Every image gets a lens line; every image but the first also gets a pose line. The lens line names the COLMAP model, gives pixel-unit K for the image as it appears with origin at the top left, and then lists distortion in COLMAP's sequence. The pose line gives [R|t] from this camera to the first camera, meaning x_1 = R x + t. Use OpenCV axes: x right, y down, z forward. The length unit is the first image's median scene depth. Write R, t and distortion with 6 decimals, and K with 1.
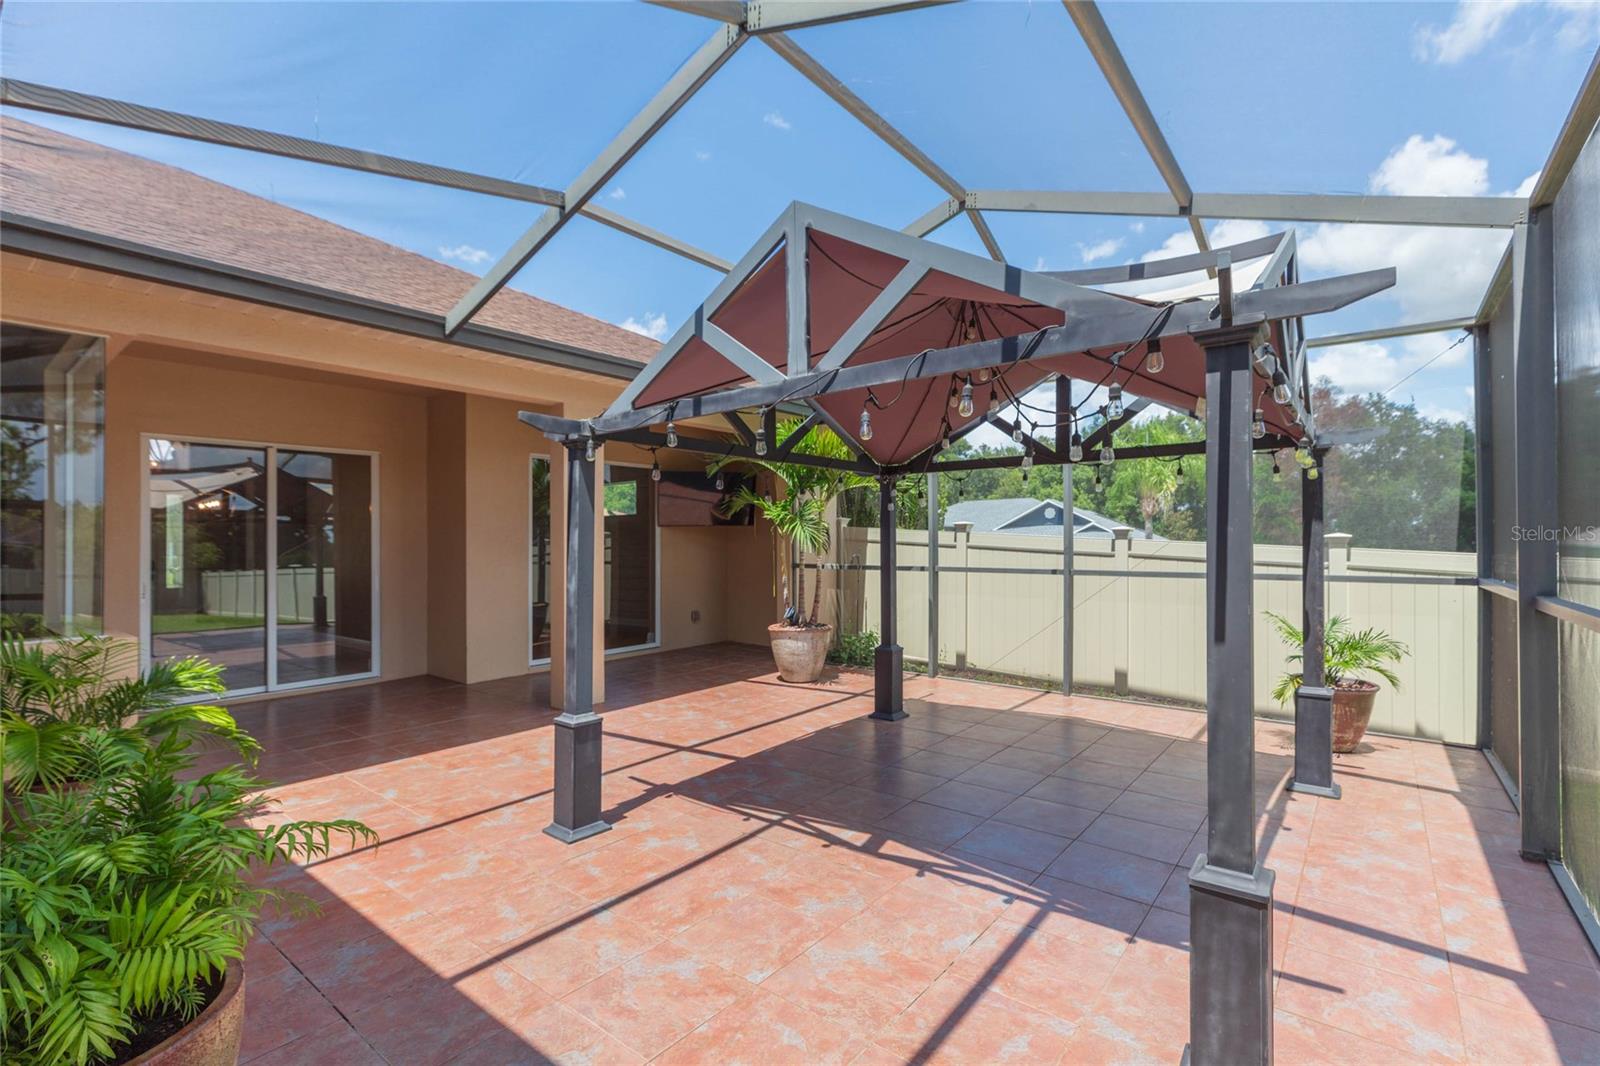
lens RADIAL K [[718.8, 0, 819.0], [0, 718.8, 536.3], [0, 0, 1]] dist [-0.001452, -0.000707]
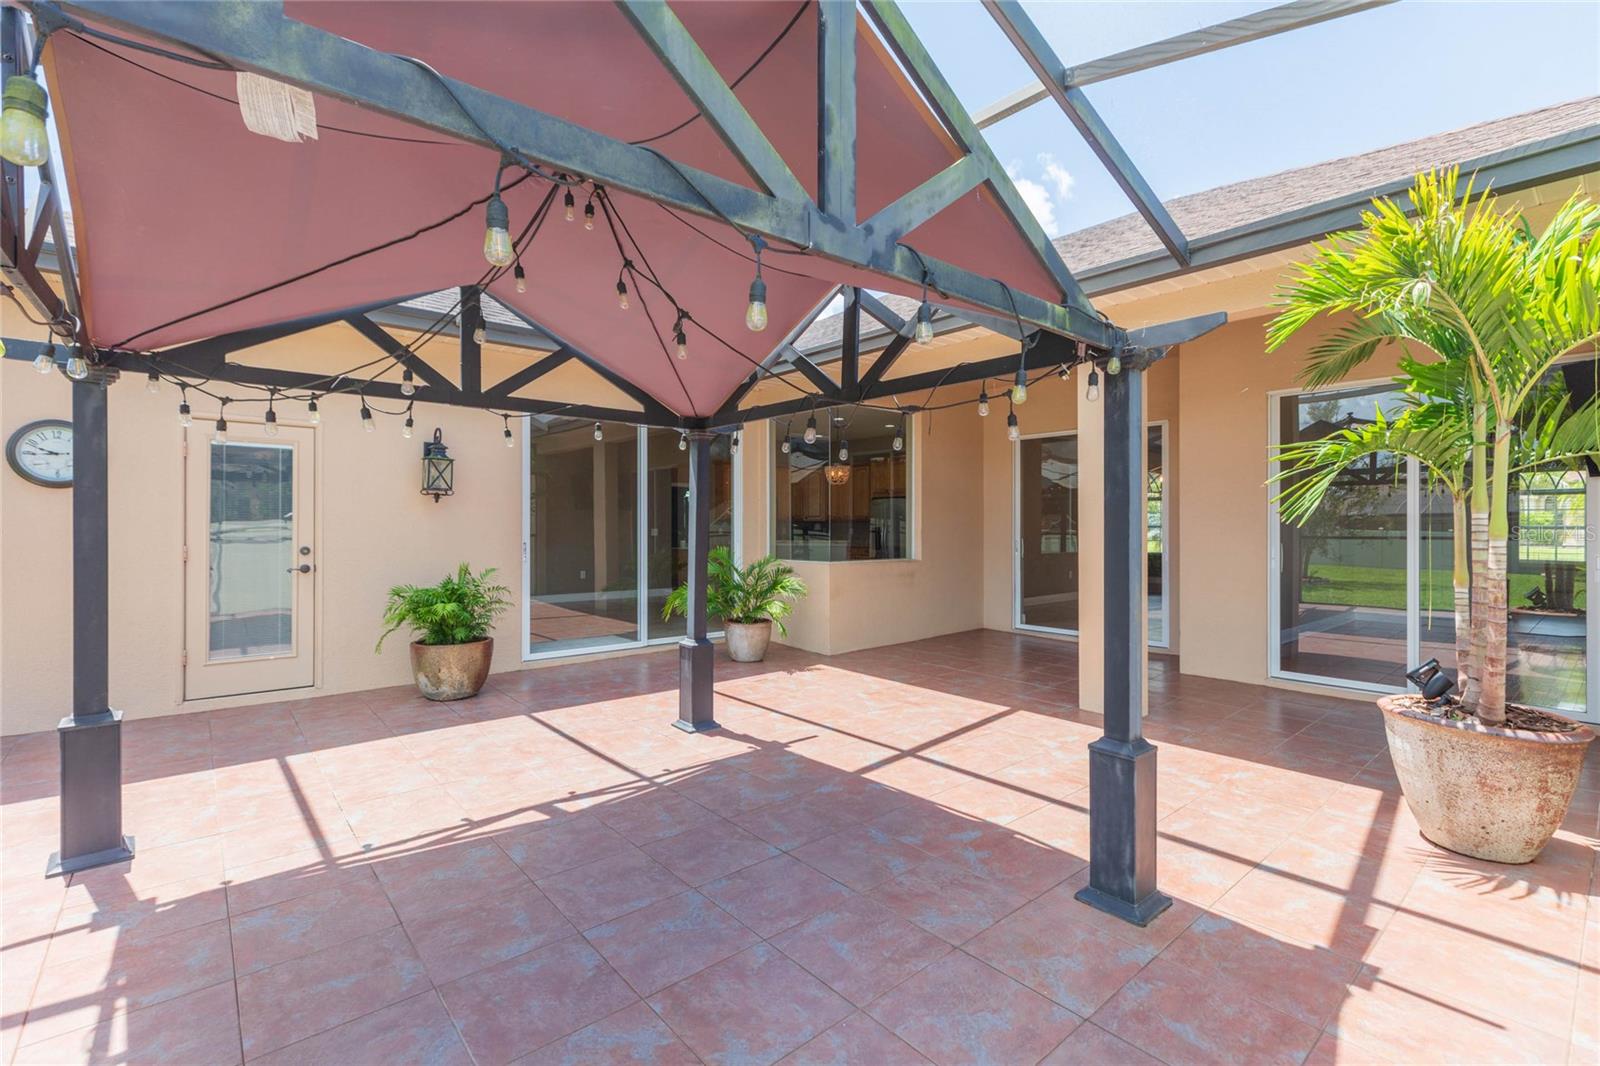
lens RADIAL K [[716.6, 0, 800.0], [0, 716.6, 533.0], [0, 0, 1]] dist [0.002427, 0.000776]
pose [[-0.198943, 0.026226, -0.979660, 0.895573], [0.008297, 0.999651, 0.025076, 0.018066], [0.979976, -0.003140, -0.199091, 1.415974]]
